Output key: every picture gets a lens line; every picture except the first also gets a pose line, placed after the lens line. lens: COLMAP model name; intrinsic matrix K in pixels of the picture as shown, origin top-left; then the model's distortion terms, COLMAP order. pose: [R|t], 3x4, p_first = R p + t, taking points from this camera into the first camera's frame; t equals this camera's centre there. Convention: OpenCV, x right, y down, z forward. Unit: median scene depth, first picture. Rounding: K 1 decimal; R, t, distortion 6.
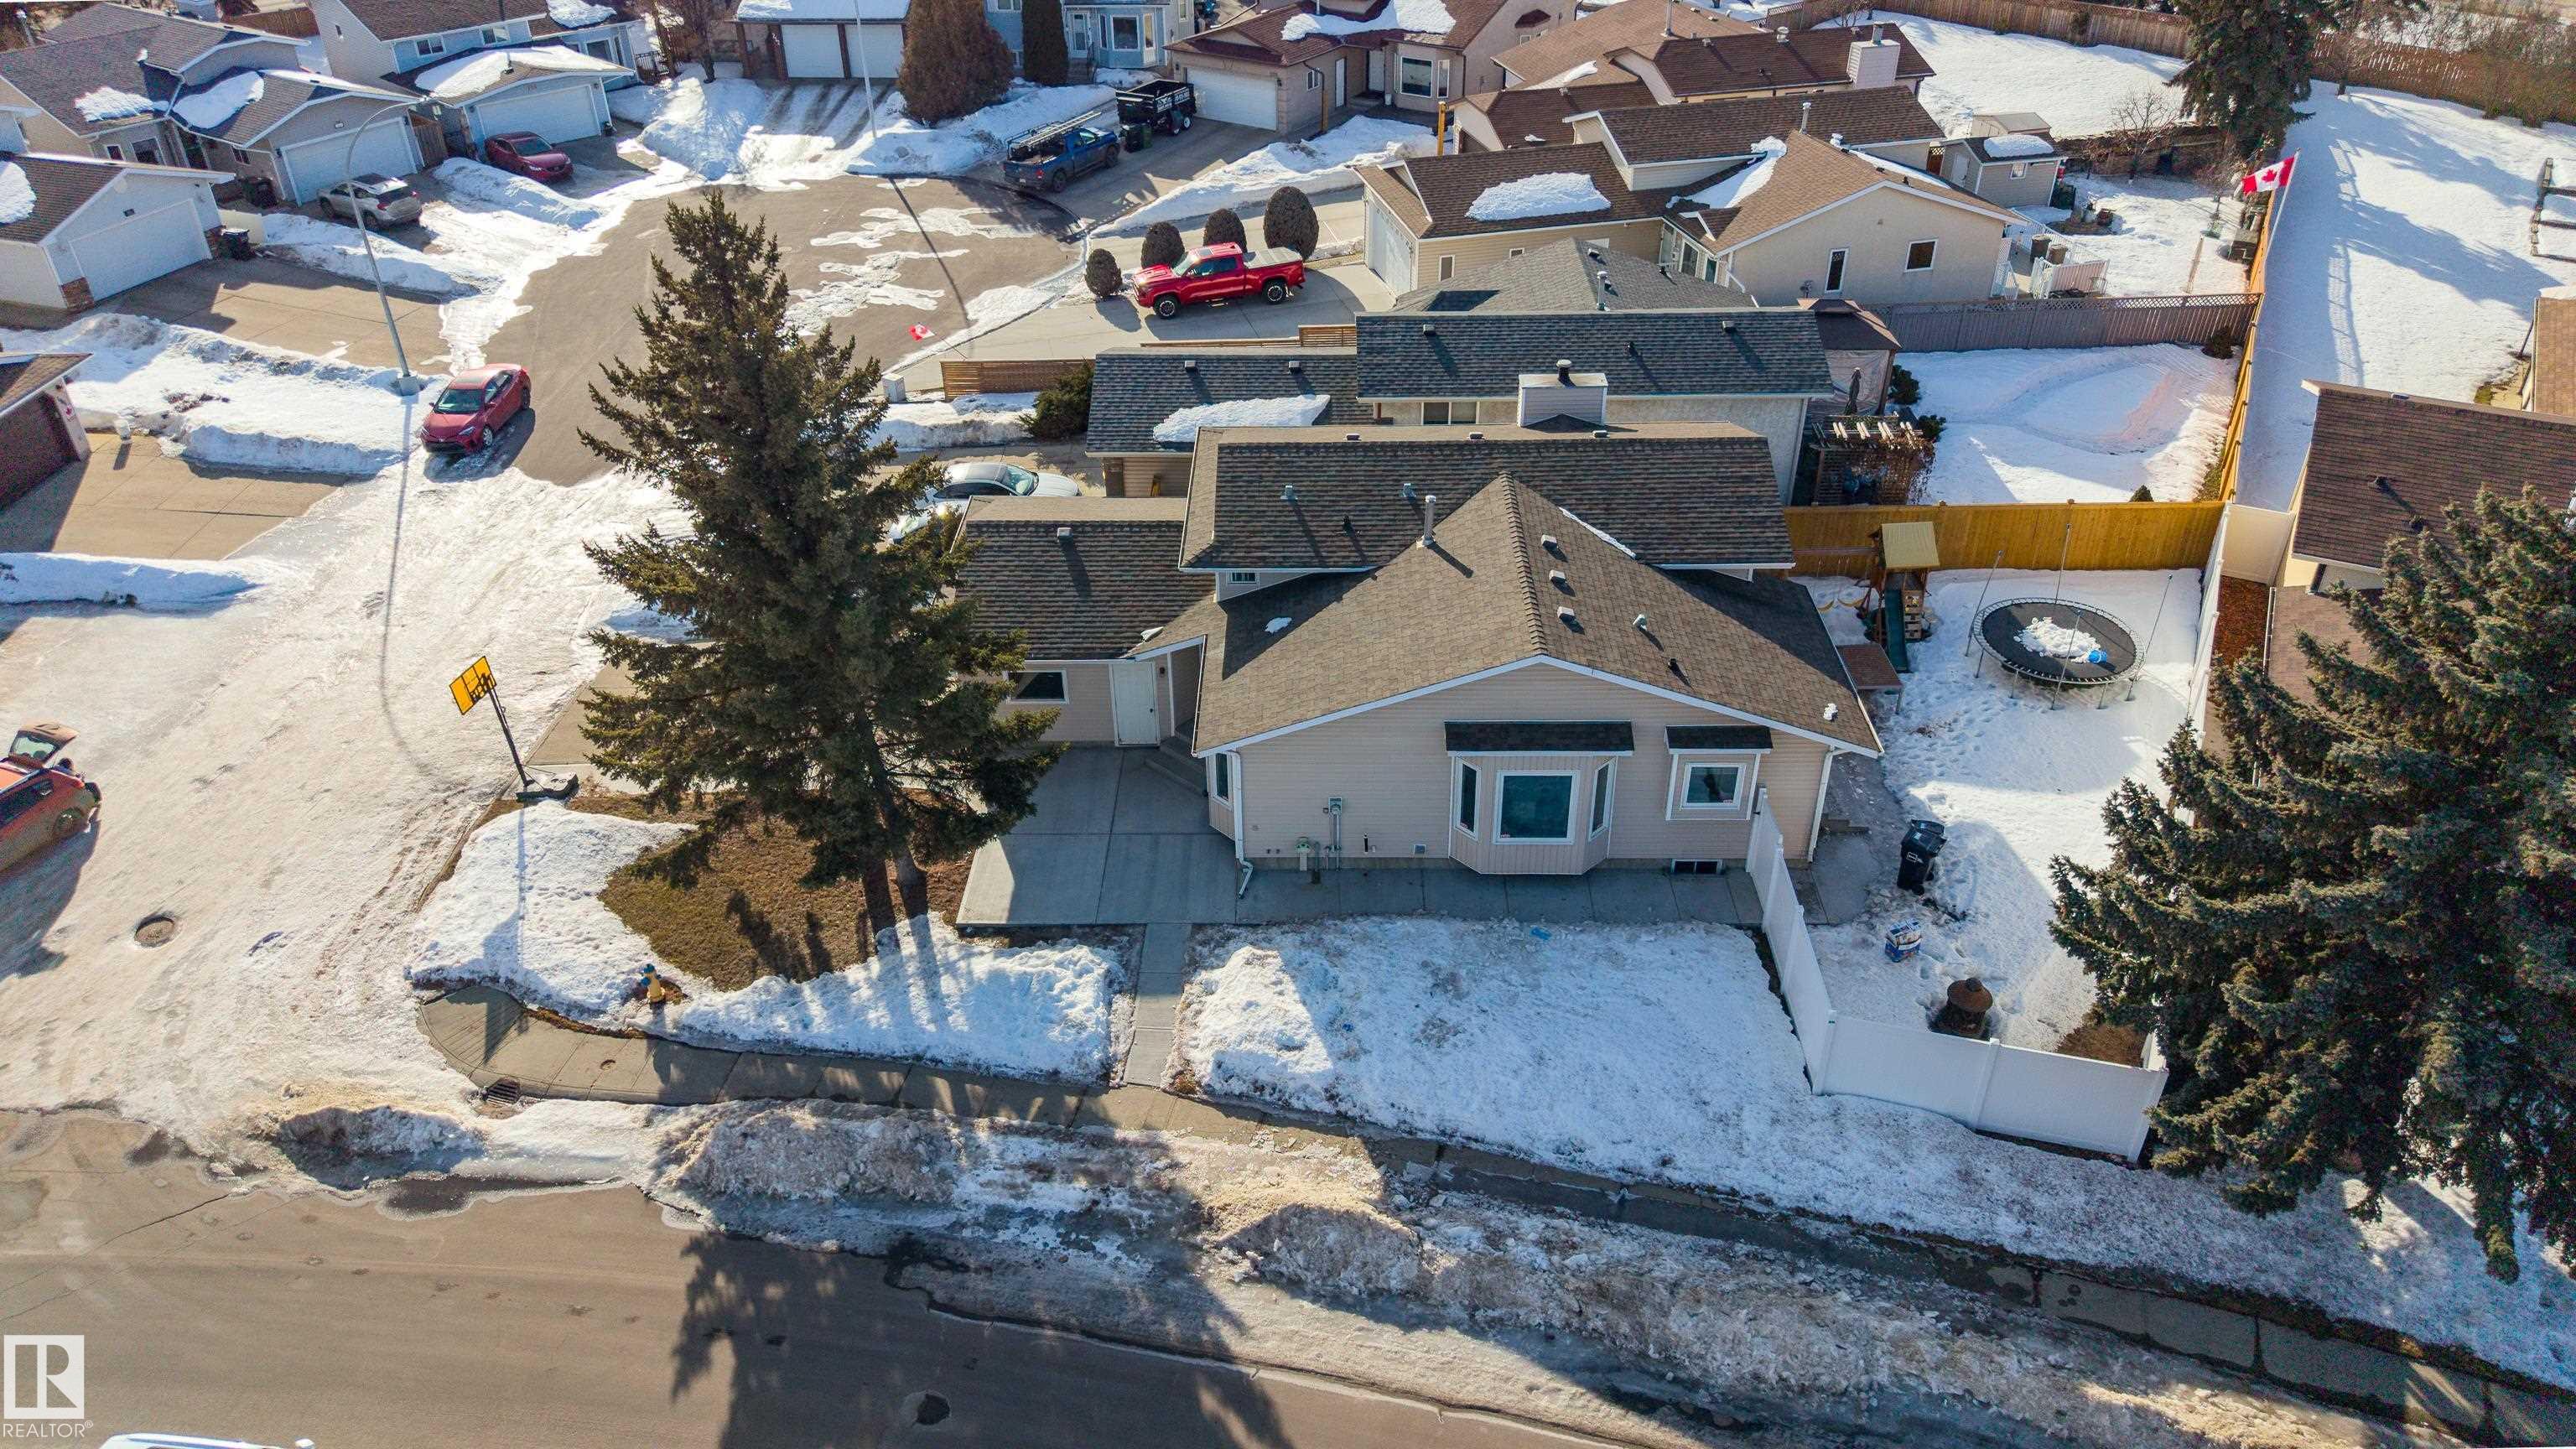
lens RADIAL K [[1774.6, 0, 1288.0], [0, 1774.6, 724.5], [0, 0, 1]] dist [0.029467, -0.044467]
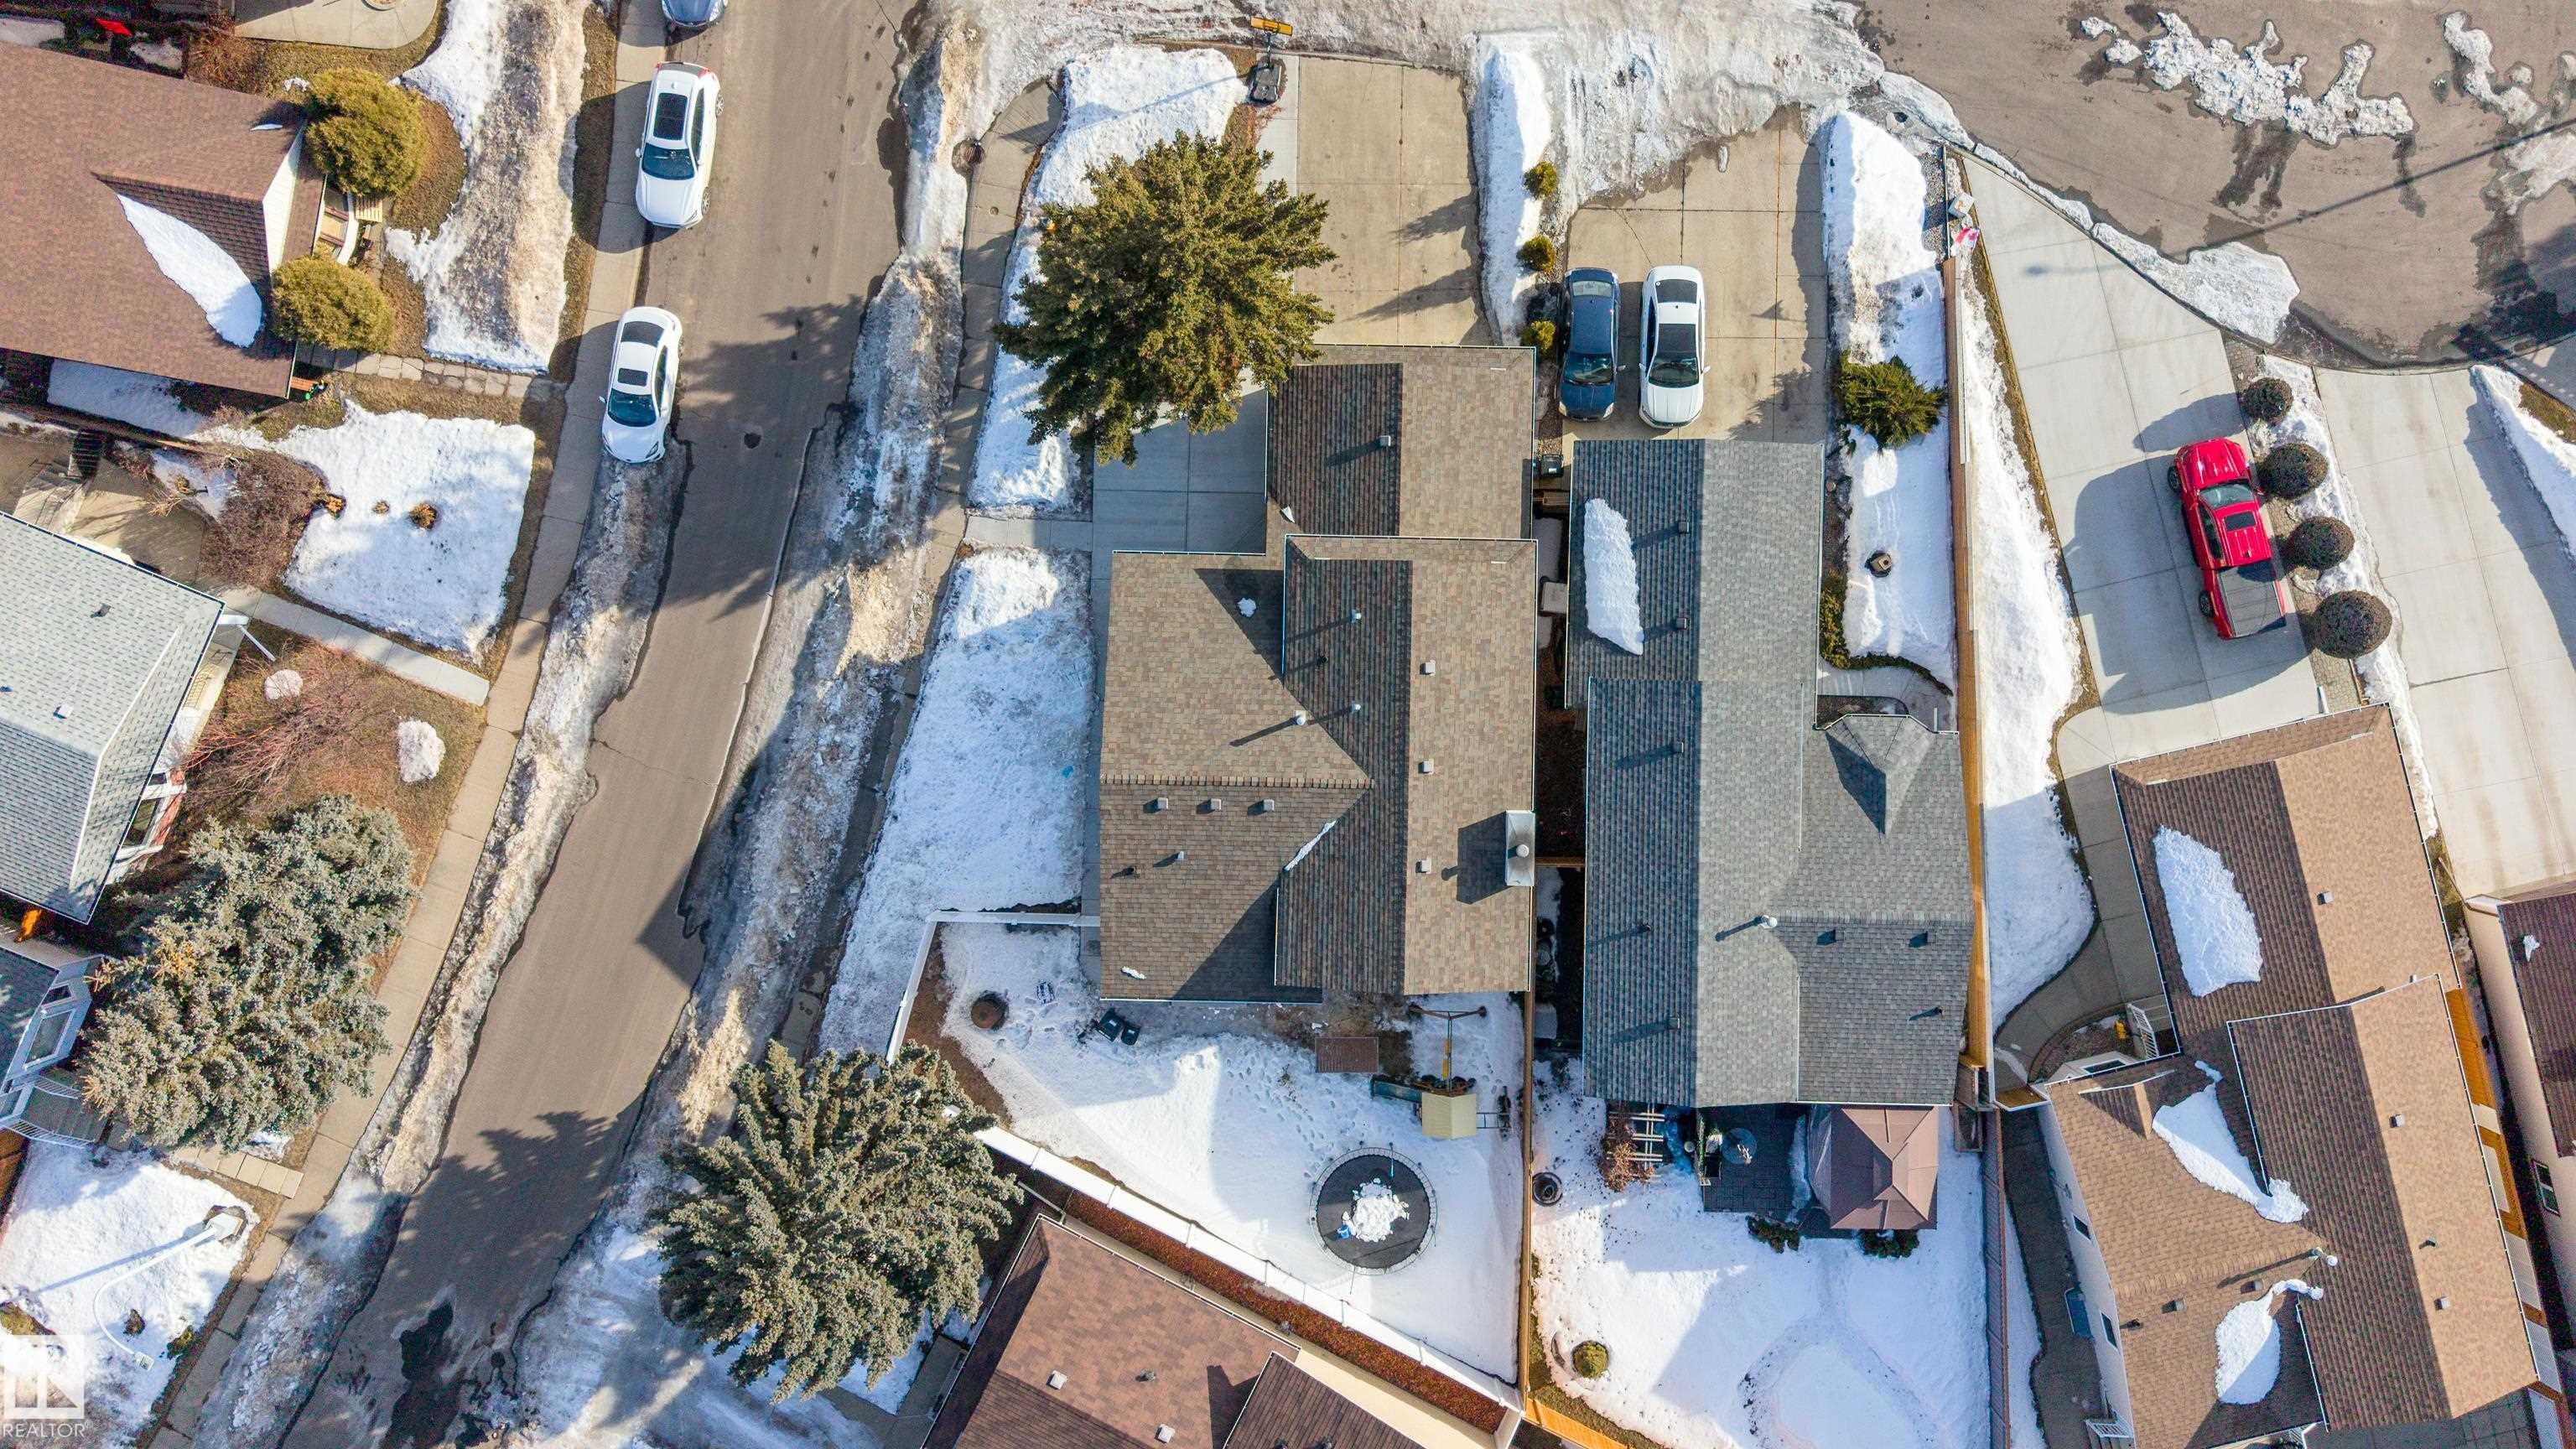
lens RADIAL K [[2182.5, 0, 1333.3], [0, 2182.5, 585.5], [0, 0, 1]] dist [0.122597, -0.286759]
pose [[-0.005617, 0.999974, -0.004580, -0.018147], [-0.556388, 0.000681, 0.830923, -1.797886], [0.830904, 0.007216, 0.556369, 0.113091]]
